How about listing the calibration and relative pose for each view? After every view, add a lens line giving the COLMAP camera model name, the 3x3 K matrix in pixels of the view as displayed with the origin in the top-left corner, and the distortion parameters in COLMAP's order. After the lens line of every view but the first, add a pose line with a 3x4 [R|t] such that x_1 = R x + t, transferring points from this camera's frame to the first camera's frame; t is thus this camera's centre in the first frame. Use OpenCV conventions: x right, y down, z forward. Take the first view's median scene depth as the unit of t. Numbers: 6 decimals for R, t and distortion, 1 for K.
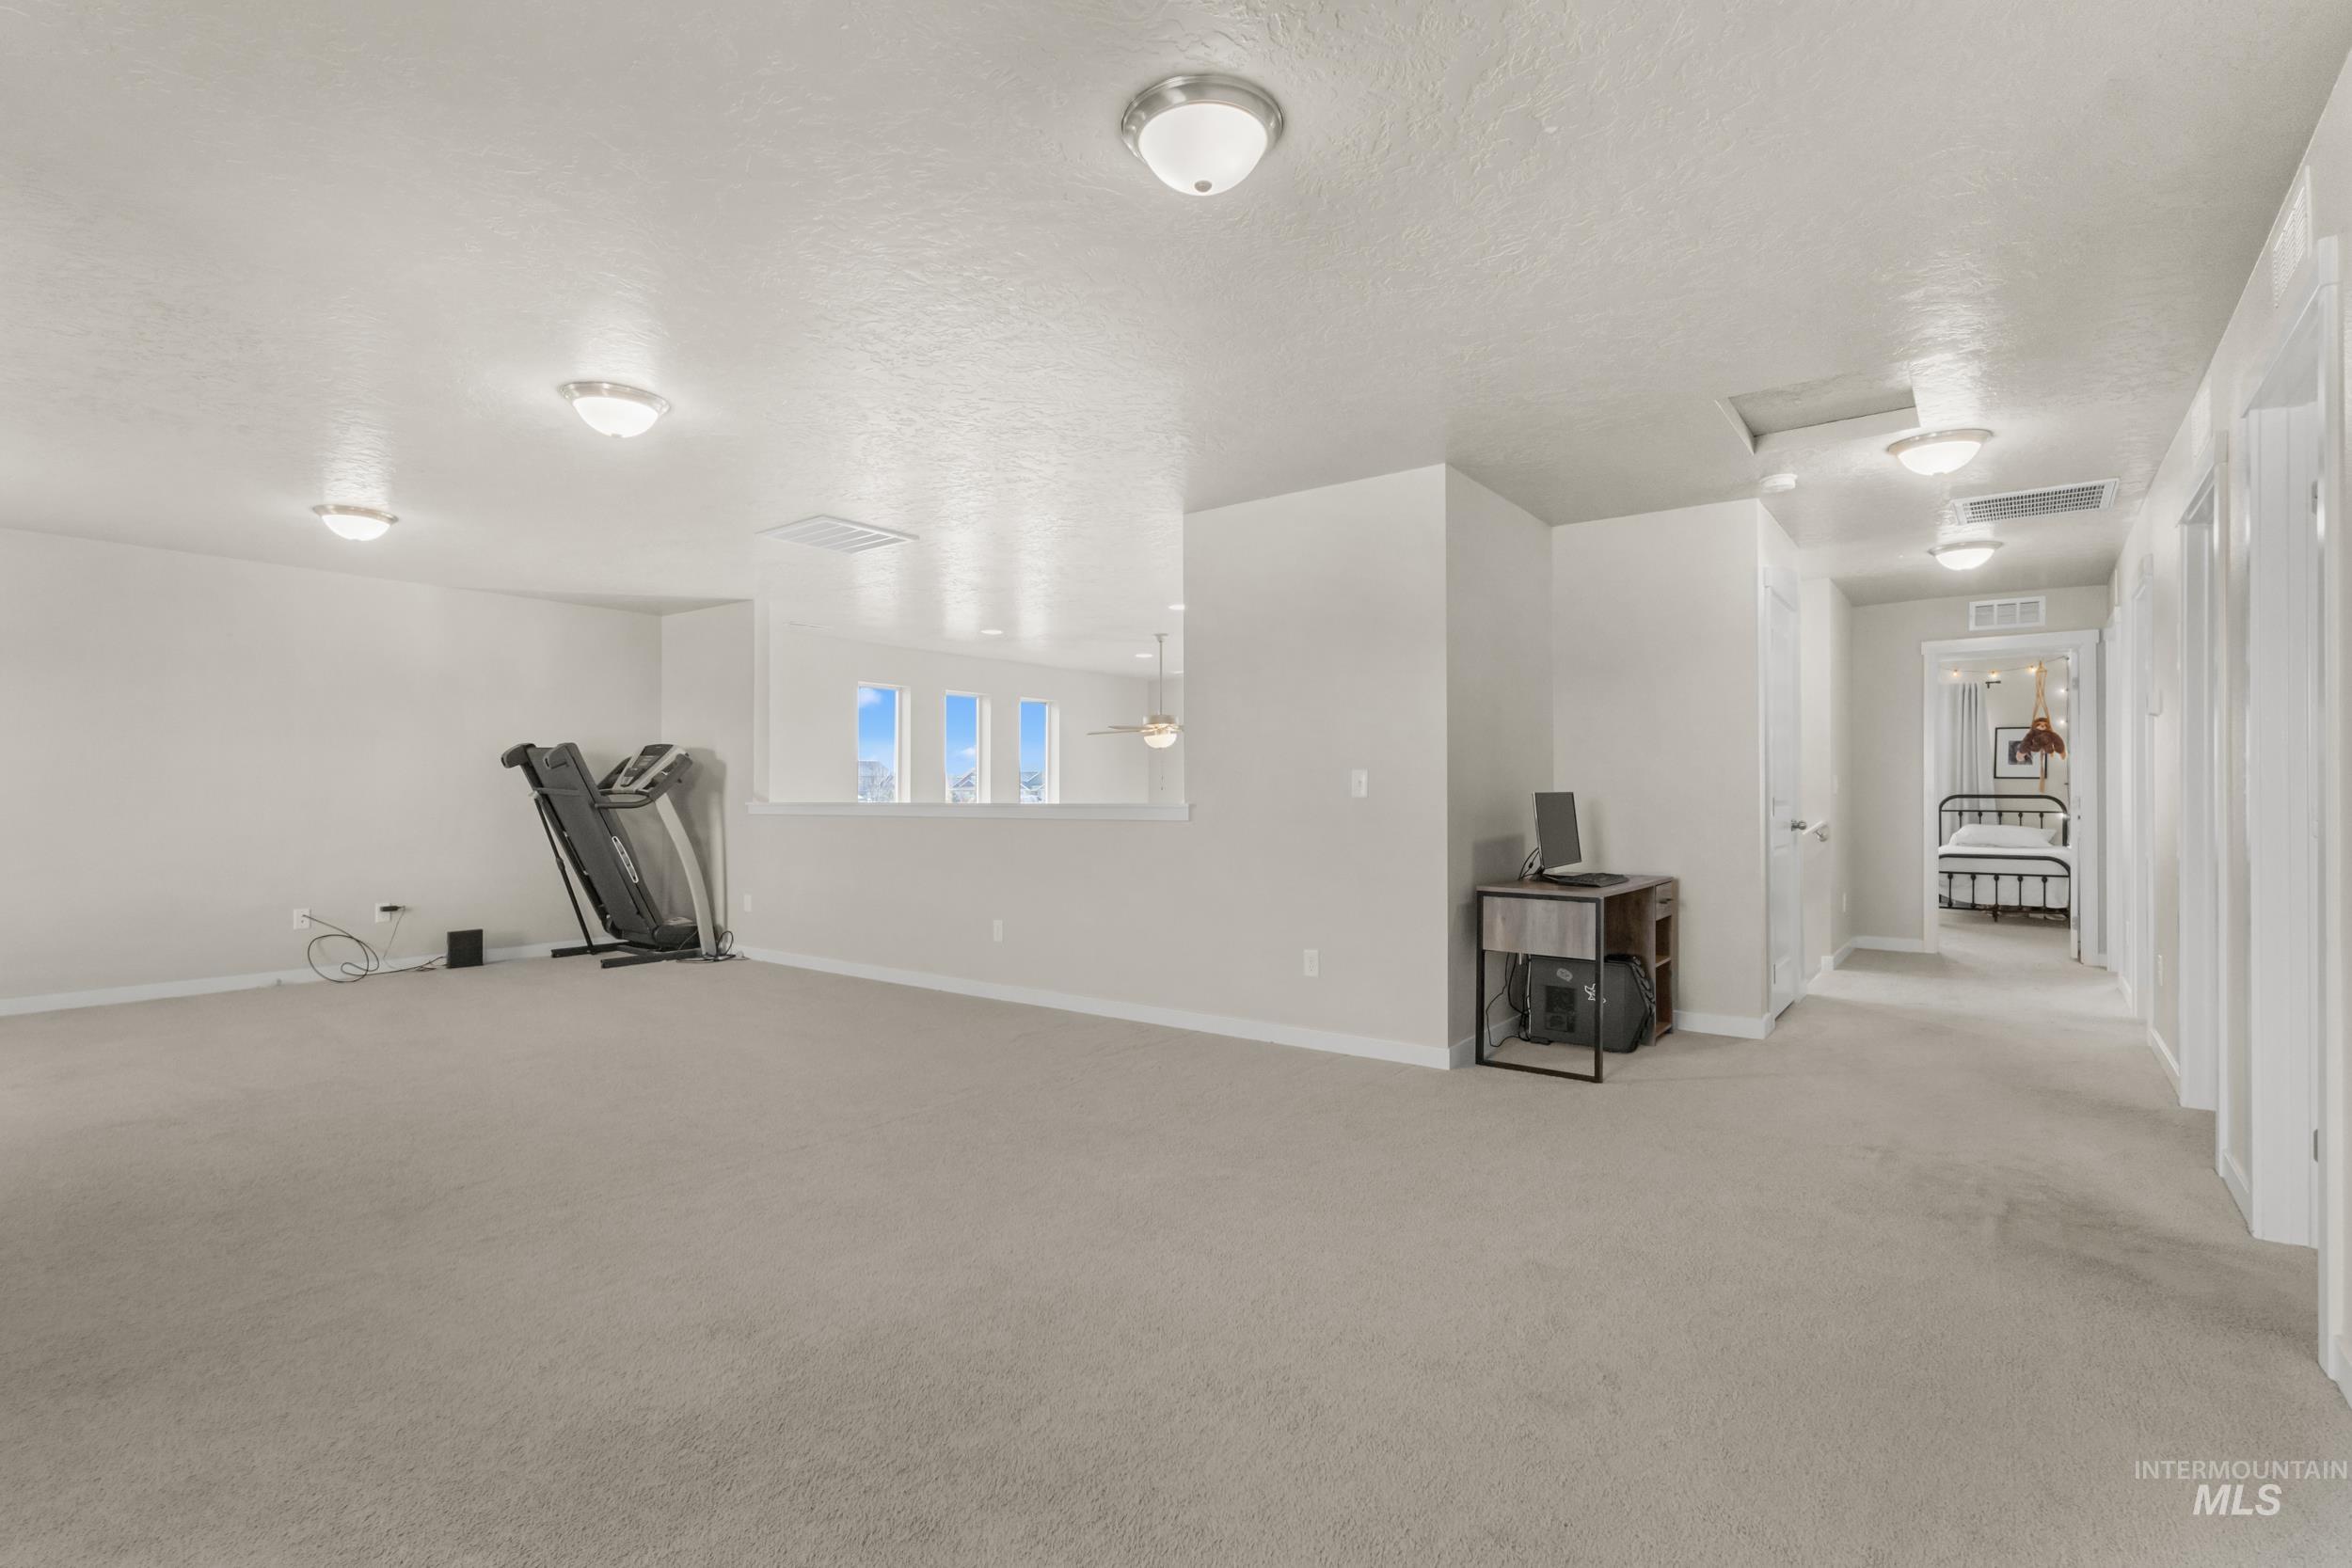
lens RADIAL K [[1095.8, 0, 1167.8], [0, 1095.8, 789.7], [0, 0, 1]] dist [-0.000849, -0.000819]
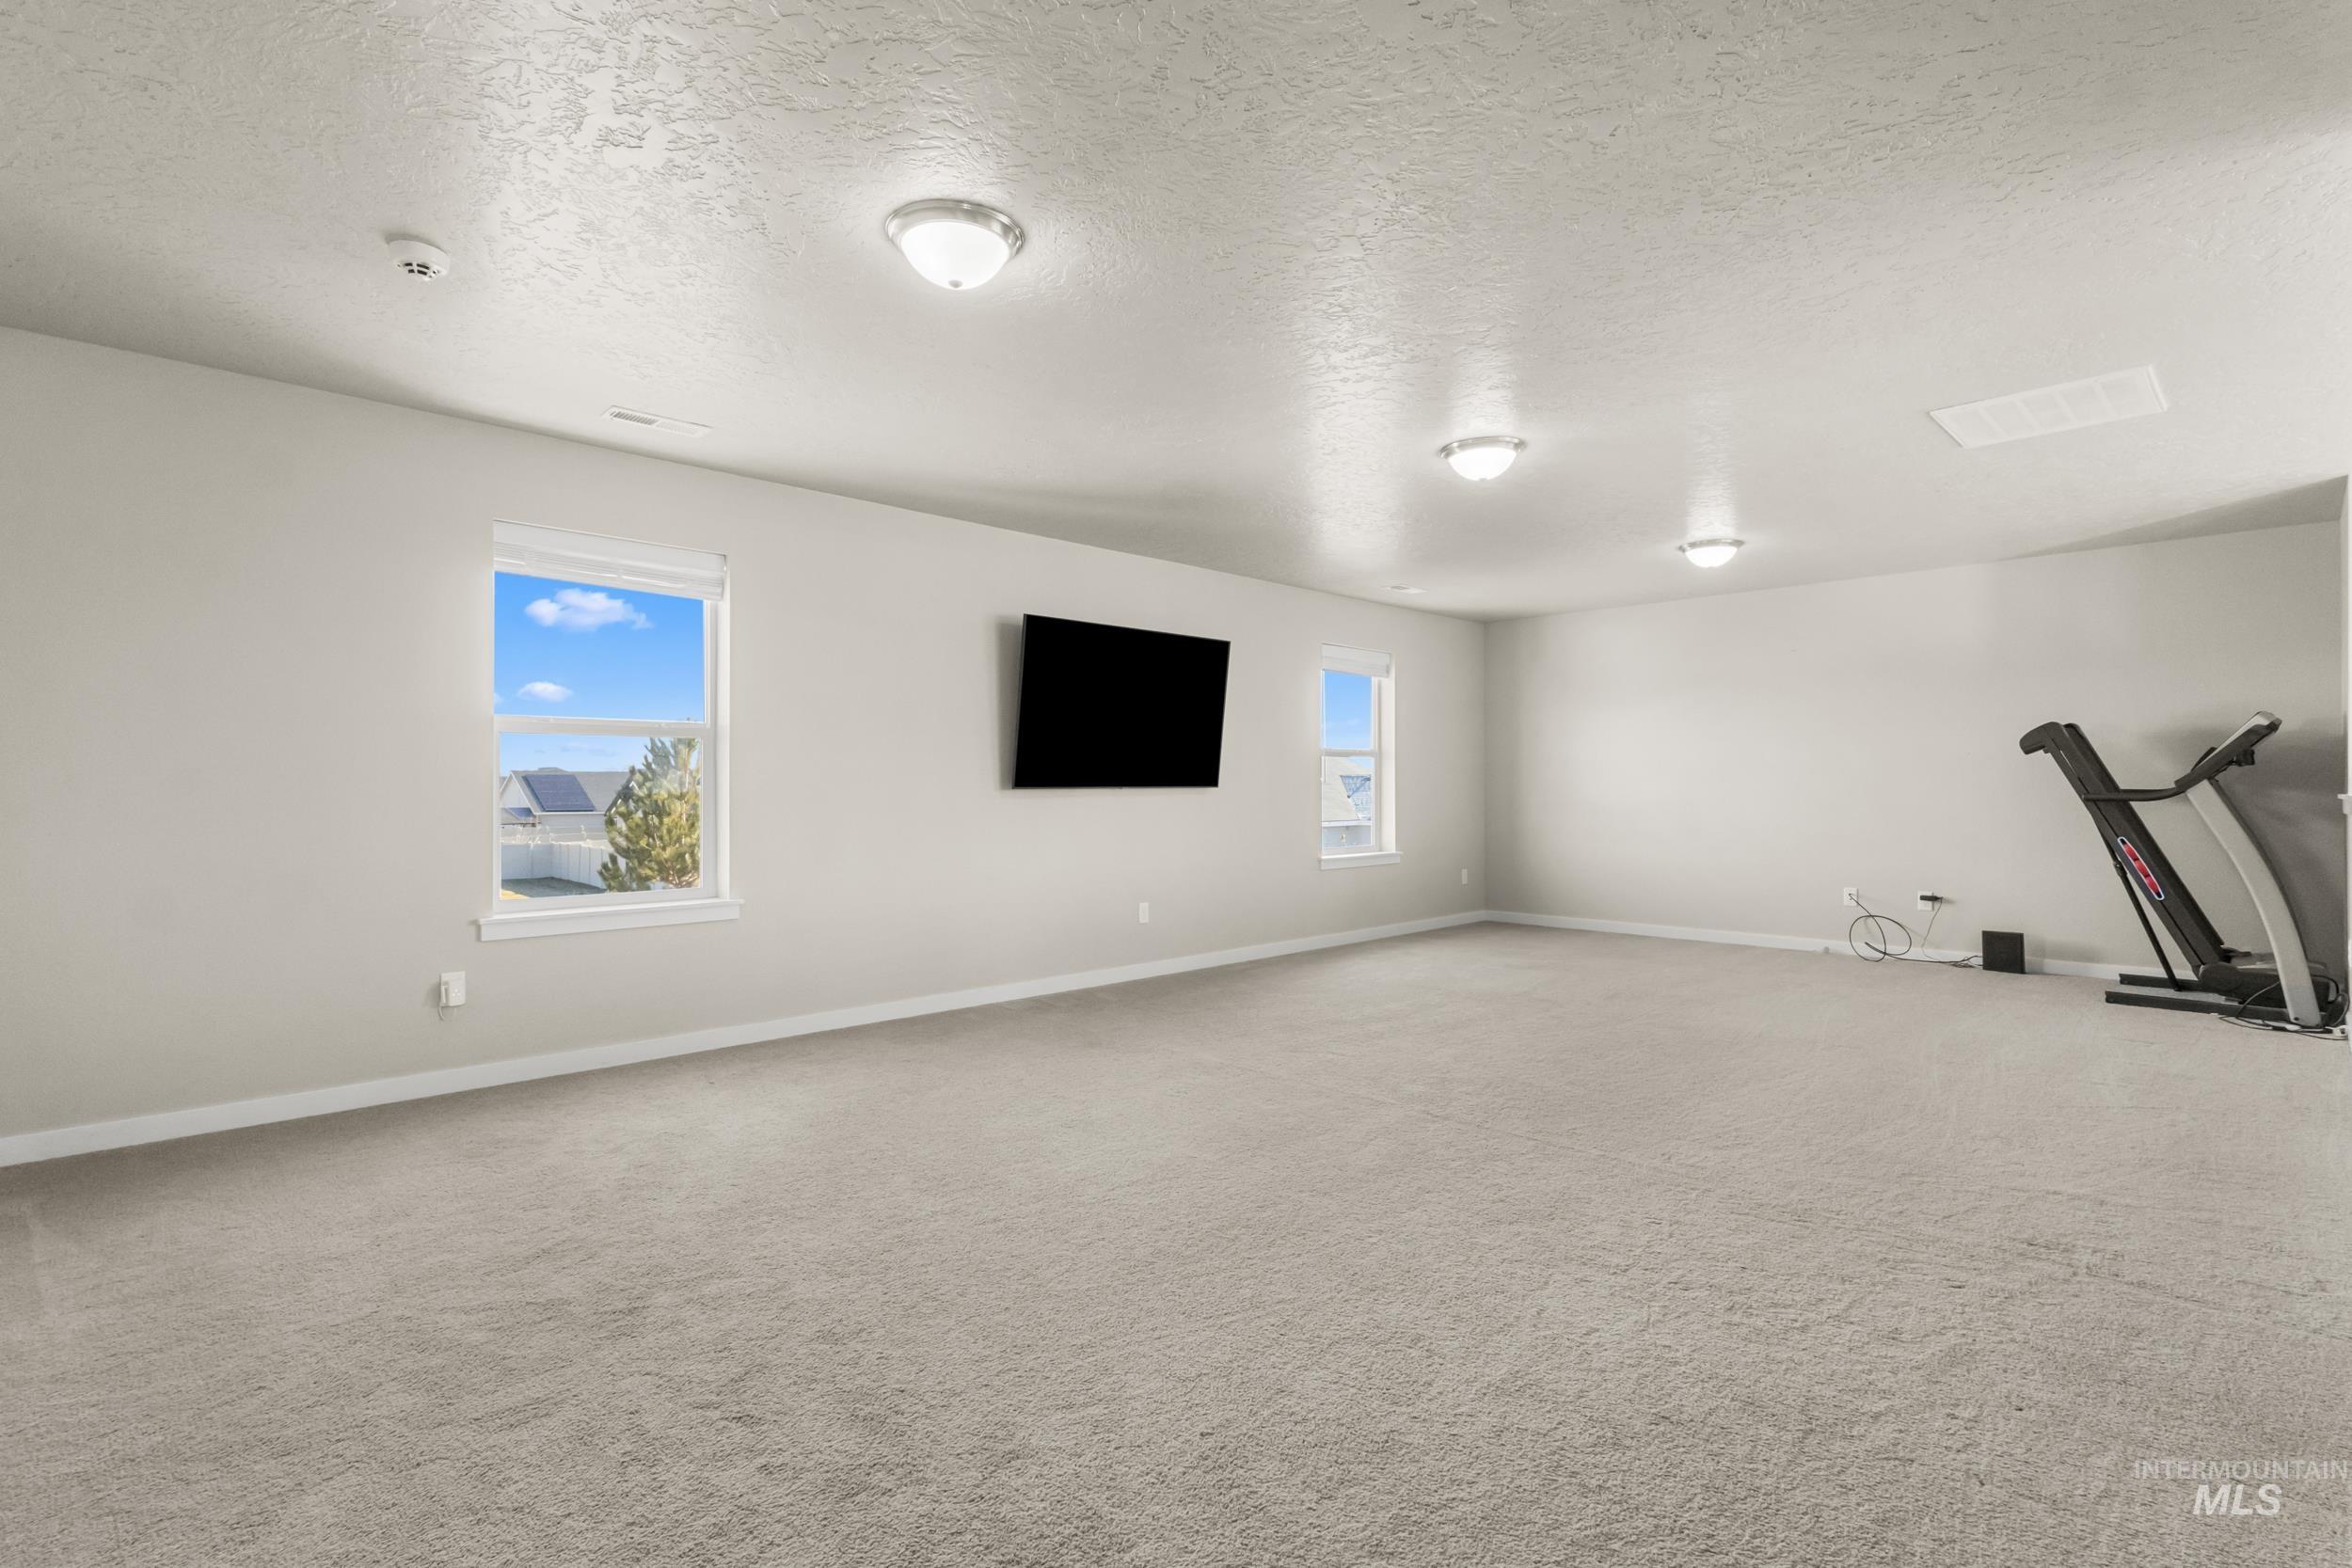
lens RADIAL K [[1095.8, 0, 1167.7], [0, 1095.8, 783.4], [0, 0, 1]] dist [-0.000849, -0.000819]
pose [[-0.118659, -0.000888, -0.992935, 0.366673], [0.002140, 0.999997, -0.001150, 0.002550], [0.992933, -0.002262, -0.118656, 0.414770]]
